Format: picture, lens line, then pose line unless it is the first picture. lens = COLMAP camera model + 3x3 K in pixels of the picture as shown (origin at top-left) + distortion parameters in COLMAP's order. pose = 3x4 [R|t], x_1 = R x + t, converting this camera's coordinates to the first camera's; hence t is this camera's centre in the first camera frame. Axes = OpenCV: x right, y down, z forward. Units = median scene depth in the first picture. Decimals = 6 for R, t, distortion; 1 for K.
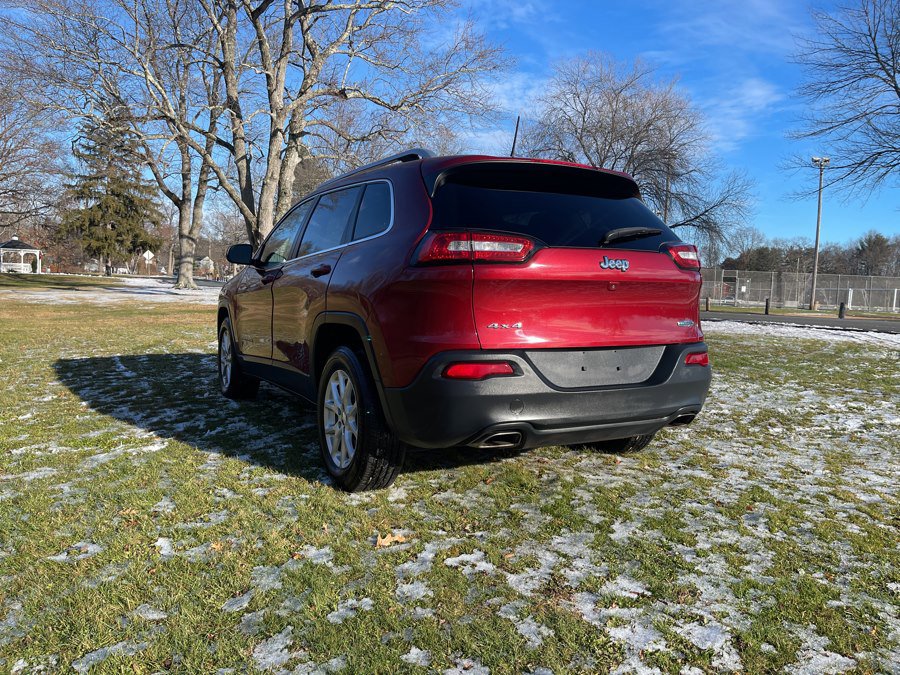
lens RADIAL K [[677.9, 0, 449.6], [0, 677.9, 338.1], [0, 0, 1]] dist [0.079730, -0.110299]
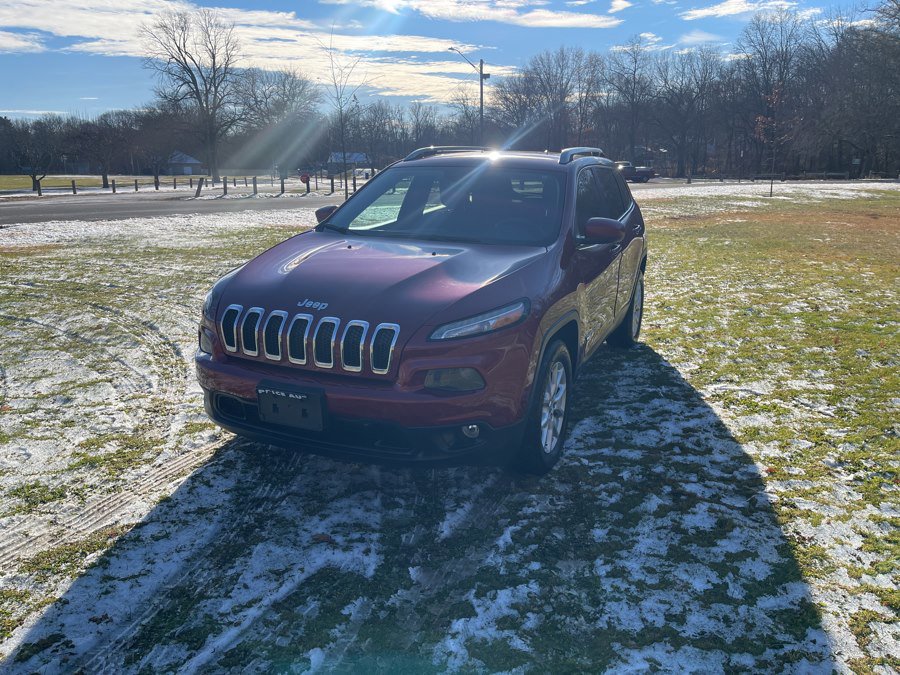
lens RADIAL K [[677.9, 0, 448.8], [0, 677.9, 333.6], [0, 0, 1]] dist [0.079730, -0.110299]
pose [[-0.612579, -0.222309, 0.758502, -1.221610], [0.031182, 0.952088, 0.304230, -0.381751], [-0.789794, 0.210016, -0.576297, 2.404830]]
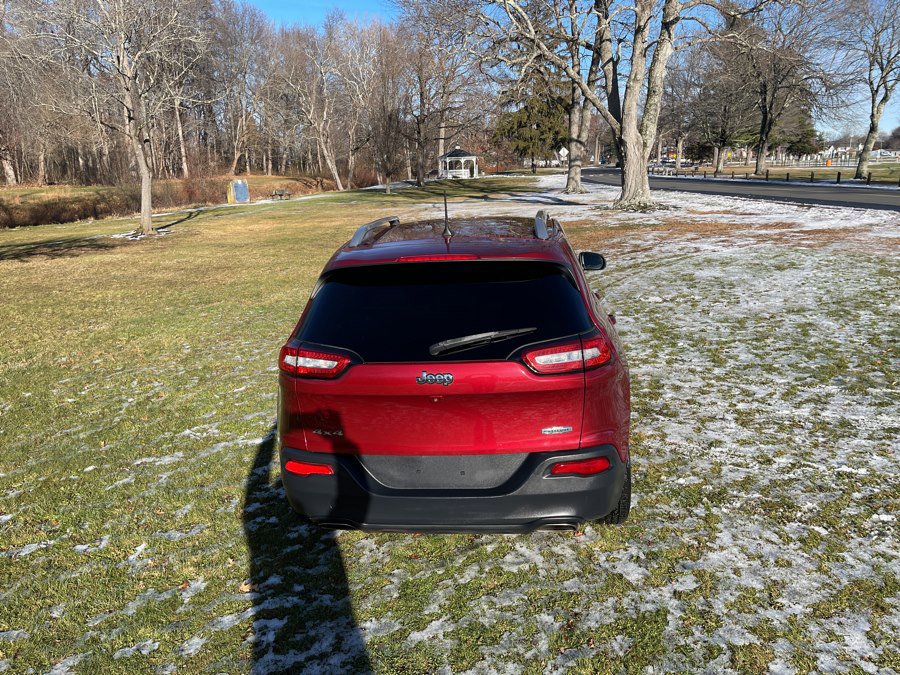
lens RADIAL K [[677.9, 0, 452.4], [0, 677.9, 336.1], [0, 0, 1]] dist [0.079730, -0.110299]
pose [[0.823278, 0.073794, -0.562821, 0.703159], [0.020832, 0.986918, 0.159872, -0.282538], [0.567256, -0.143344, 0.810971, 0.184823]]
